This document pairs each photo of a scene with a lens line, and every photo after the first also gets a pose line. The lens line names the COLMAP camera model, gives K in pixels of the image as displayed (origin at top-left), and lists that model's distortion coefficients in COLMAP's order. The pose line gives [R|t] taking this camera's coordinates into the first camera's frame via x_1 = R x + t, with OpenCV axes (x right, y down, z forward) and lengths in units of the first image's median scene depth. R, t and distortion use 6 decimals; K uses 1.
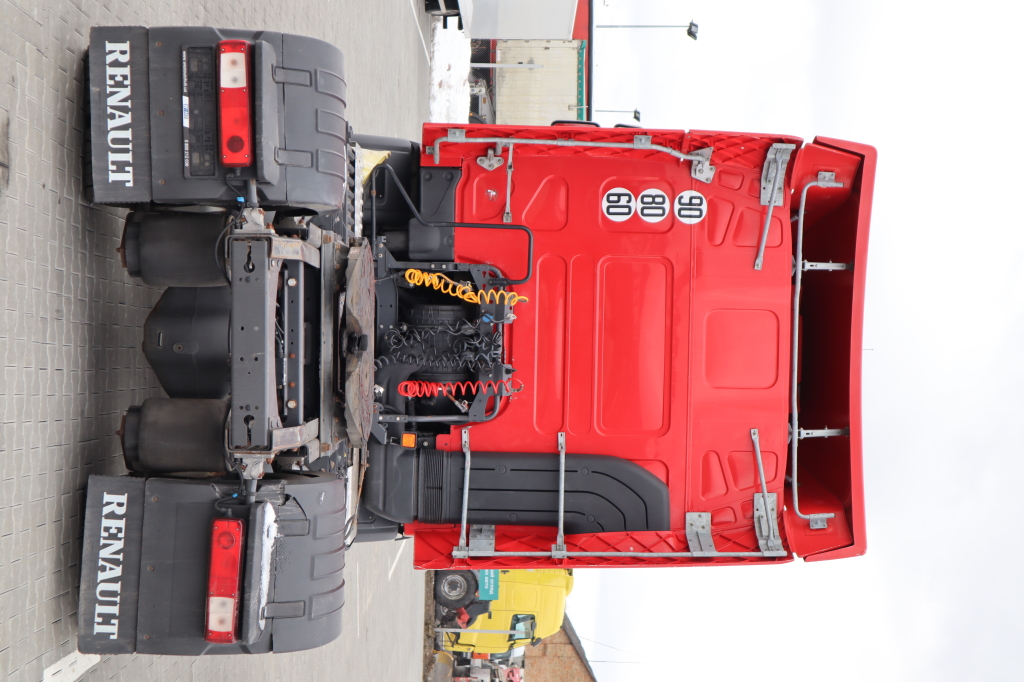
lens RADIAL K [[1926.3, 0, 516.6], [0, 1926.3, 336.7], [0, 0, 1]] dist [0.042011, 0.000000]
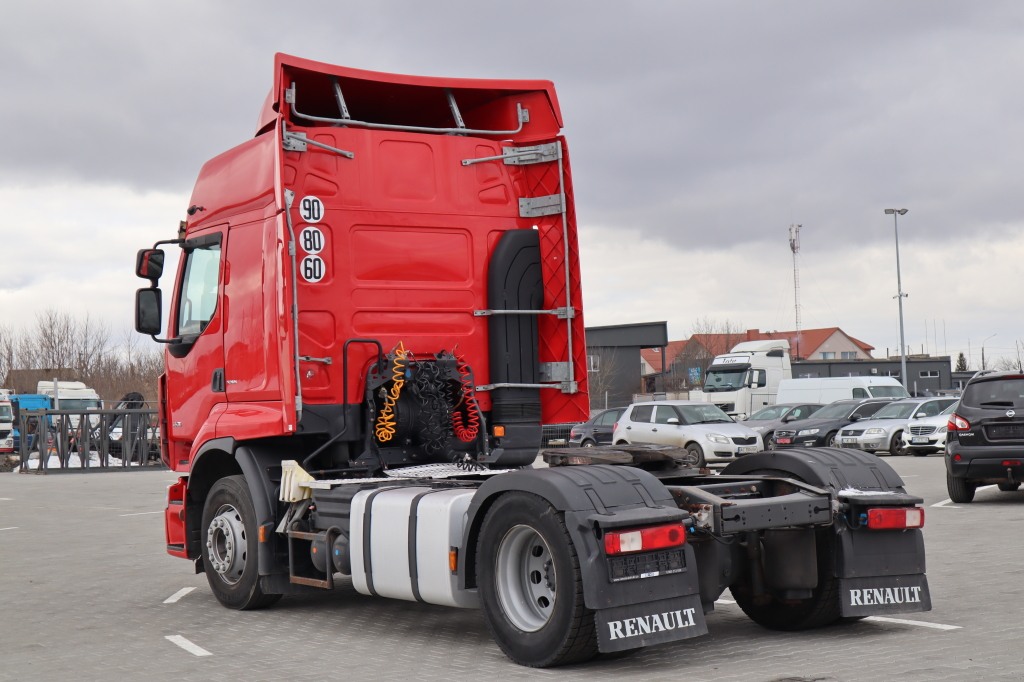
lens RADIAL K [[1806.8, 0, 516.1], [0, 1806.8, 346.1], [0, 0, 1]] dist [0.050408, 0.000000]
pose [[-0.042765, -0.998989, 0.013869, -0.016401], [0.822715, -0.027336, 0.567796, -0.611692], [-0.566843, 0.035693, 0.823053, 0.000605]]
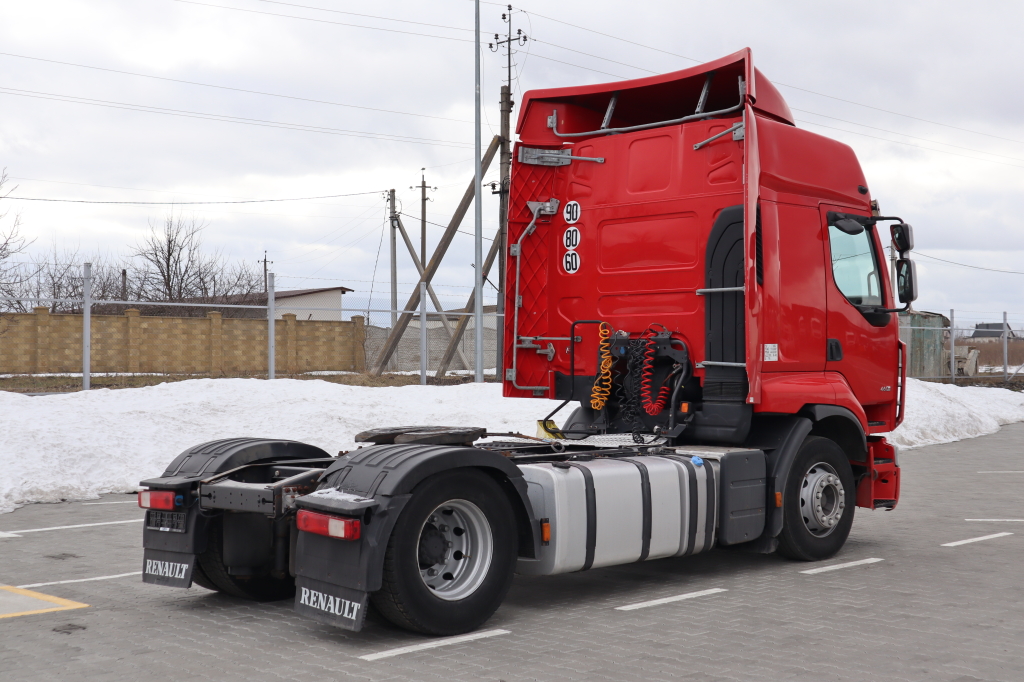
lens RADIAL K [[1356.2, 0, 514.7], [0, 1356.2, 339.7], [0, 0, 1]] dist [0.022117, 0.000000]
pose [[-0.025445, -0.999402, 0.023431, -0.027971], [0.687483, -0.034510, -0.725380, 0.641642], [0.725754, -0.002349, 0.687950, 0.273322]]
